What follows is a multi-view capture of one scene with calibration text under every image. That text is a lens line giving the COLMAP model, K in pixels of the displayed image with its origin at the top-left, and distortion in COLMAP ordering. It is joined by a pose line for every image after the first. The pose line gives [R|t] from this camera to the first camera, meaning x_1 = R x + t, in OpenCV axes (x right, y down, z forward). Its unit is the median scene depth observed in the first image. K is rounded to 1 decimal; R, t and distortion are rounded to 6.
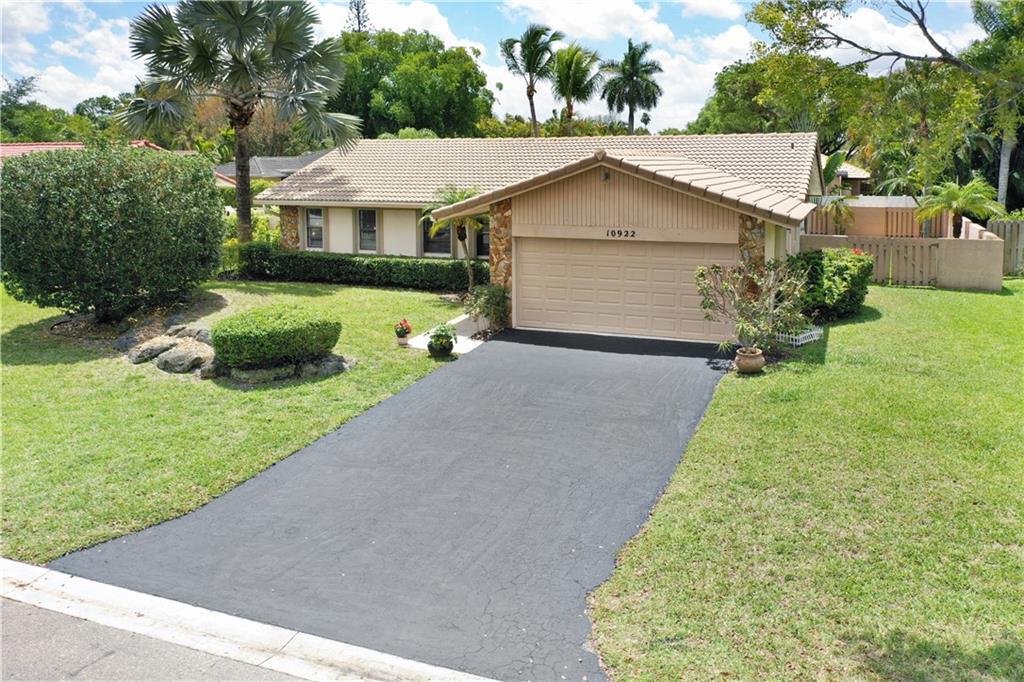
lens RADIAL K [[836.7, 0, 501.0], [0, 836.7, 334.2], [0, 0, 1]] dist [0.015136, -0.006391]
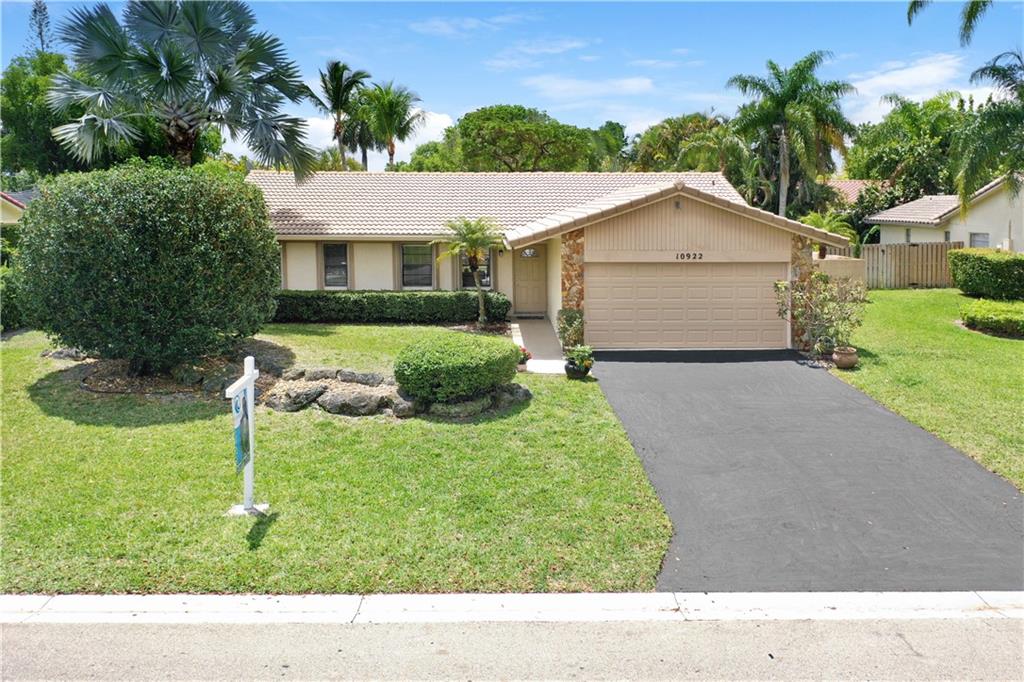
lens RADIAL K [[836.7, 0, 505.9], [0, 836.7, 348.8], [0, 0, 1]] dist [0.015136, -0.006391]
pose [[0.912611, -0.064564, 0.403698, -0.507525], [0.078050, 0.996804, -0.017022, 0.001315], [-0.401309, 0.047043, 0.914734, 0.086399]]
